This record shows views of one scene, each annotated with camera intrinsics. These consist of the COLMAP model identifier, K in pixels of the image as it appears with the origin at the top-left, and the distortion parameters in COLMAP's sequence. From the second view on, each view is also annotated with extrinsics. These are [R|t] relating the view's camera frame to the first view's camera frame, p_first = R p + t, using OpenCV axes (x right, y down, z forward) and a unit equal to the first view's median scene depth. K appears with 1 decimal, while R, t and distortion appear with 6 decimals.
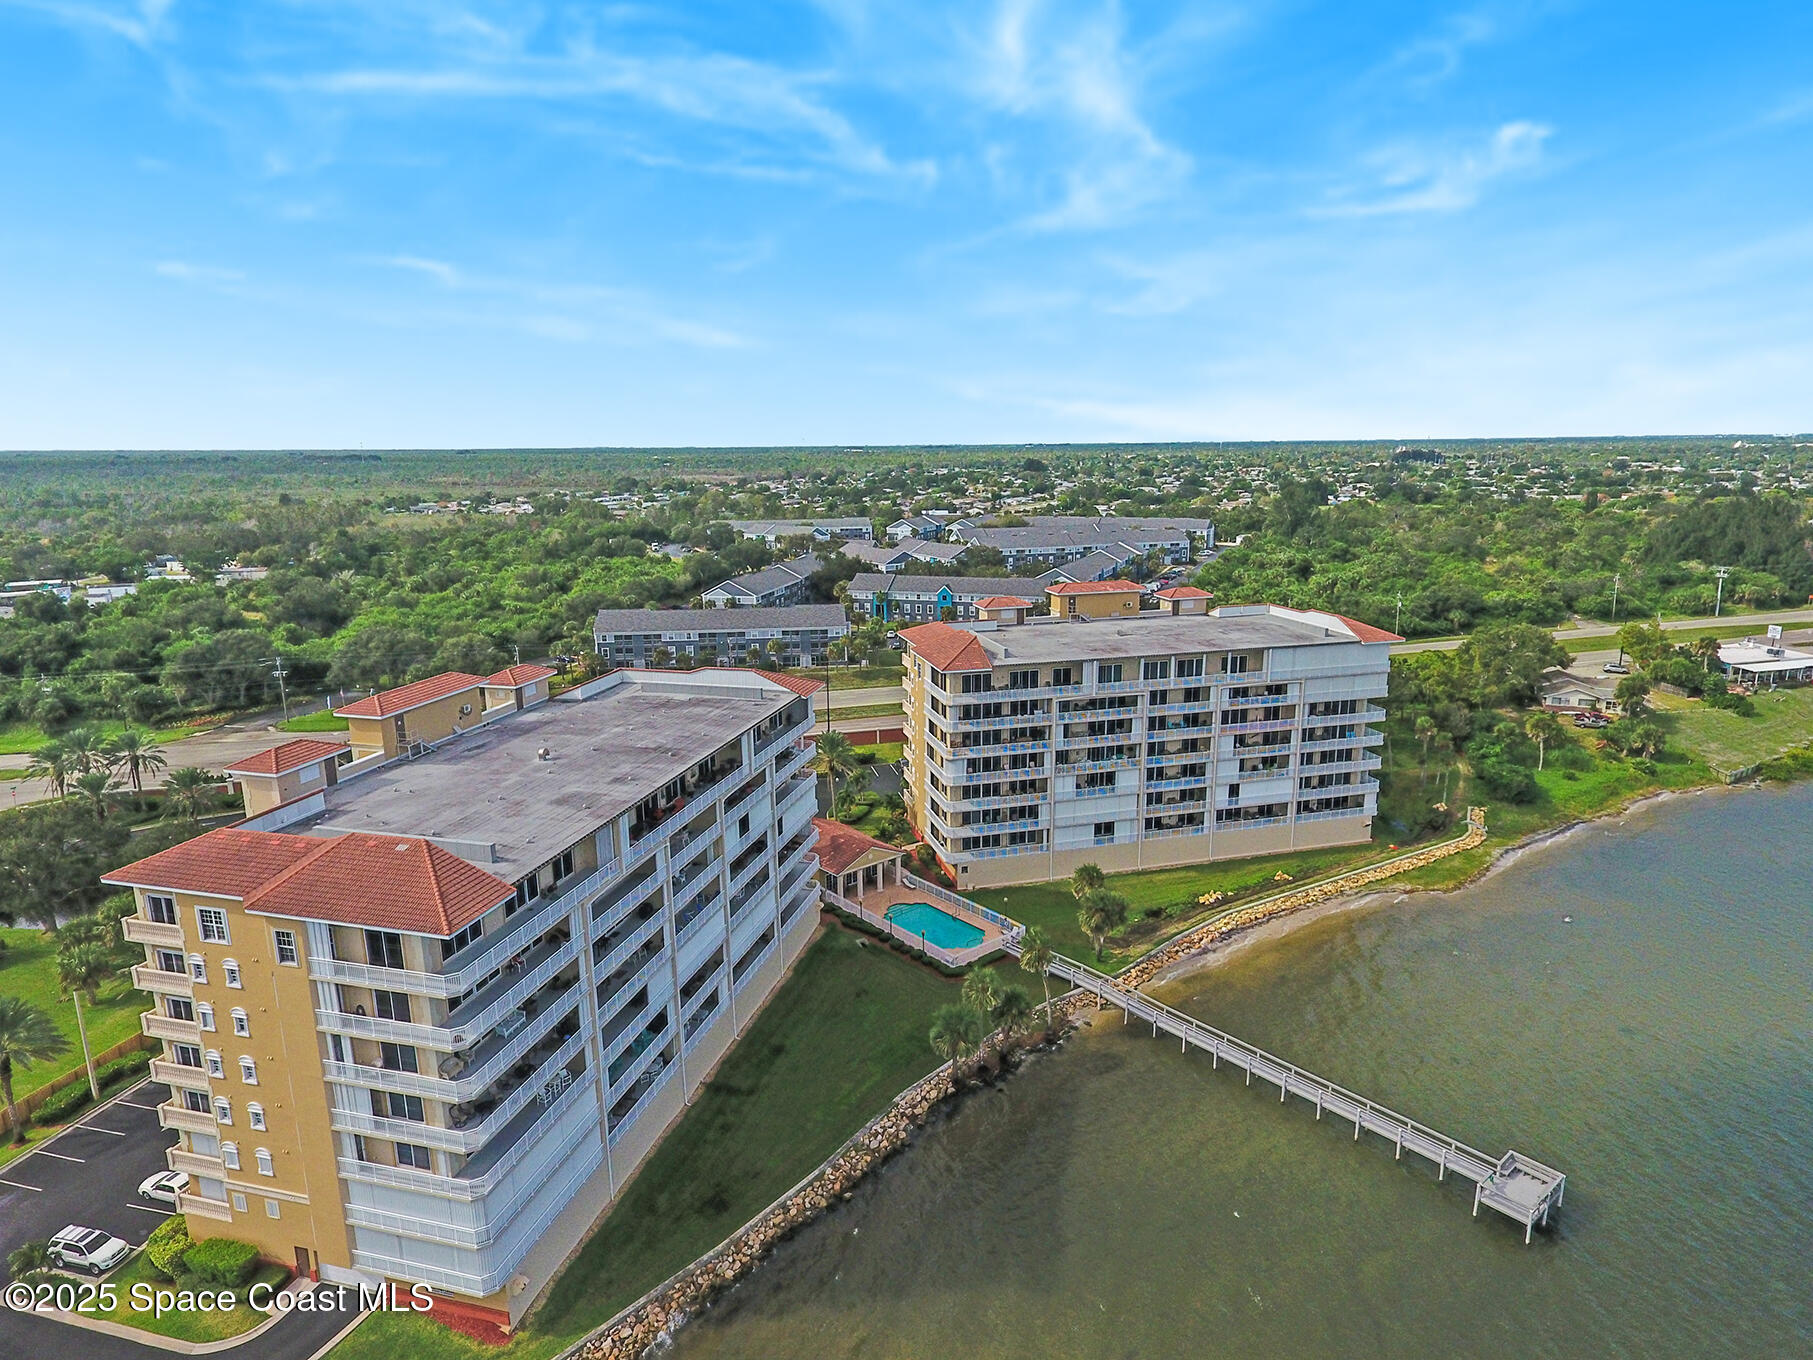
lens RADIAL K [[1059.3, 0, 904.7], [0, 1059.3, 681.9], [0, 0, 1]] dist [-0.003085, -0.003445]
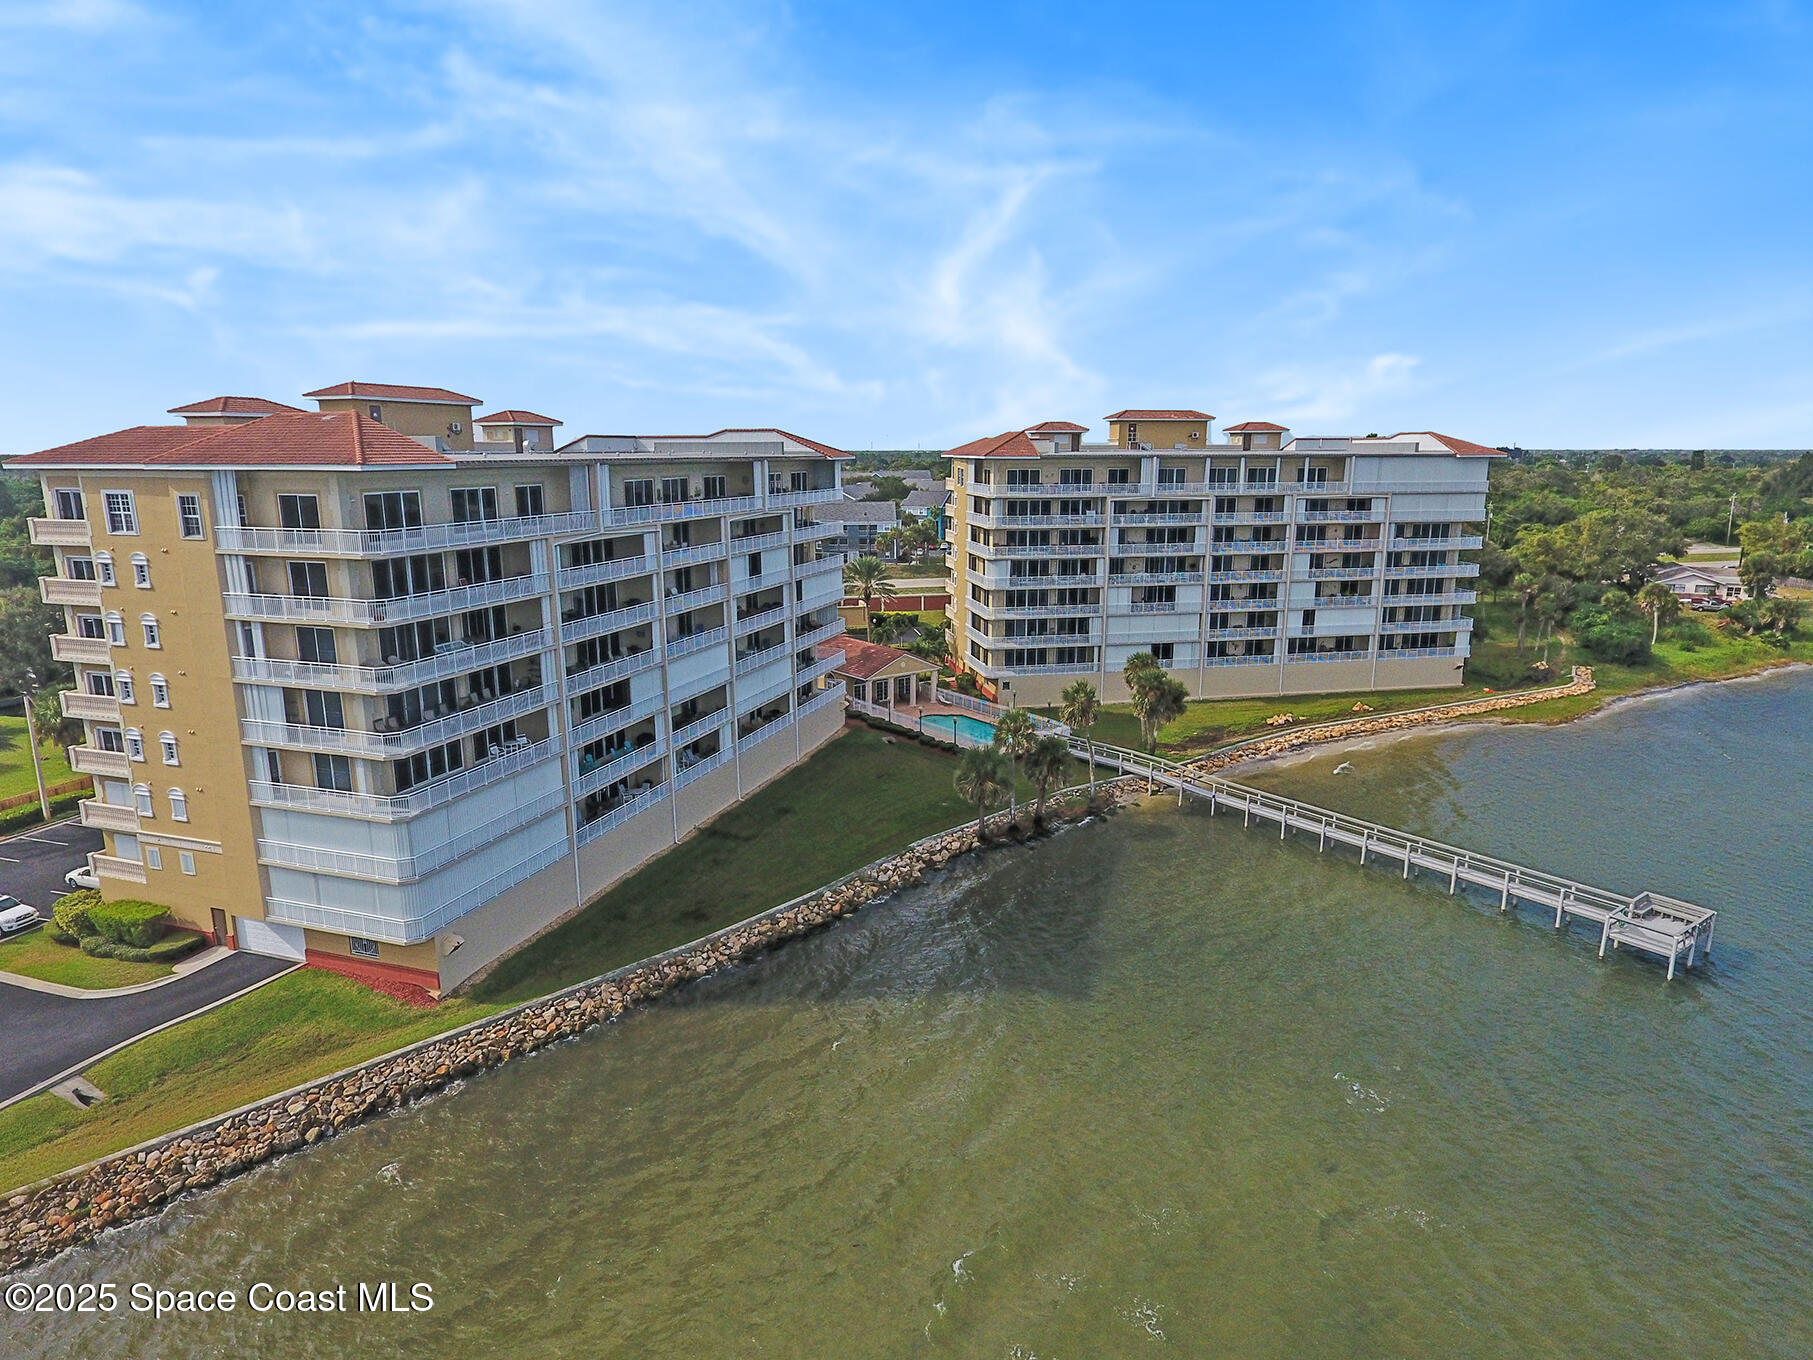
lens RADIAL K [[1060.4, 0, 906.5], [0, 1060.4, 680.0], [0, 0, 1]] dist [-0.006963, 0.001262]
pose [[0.998011, 0.023742, -0.058397, 0.024391], [-0.024188, 0.999683, -0.006941, 0.182325], [0.058213, 0.008340, 0.998269, 0.084407]]
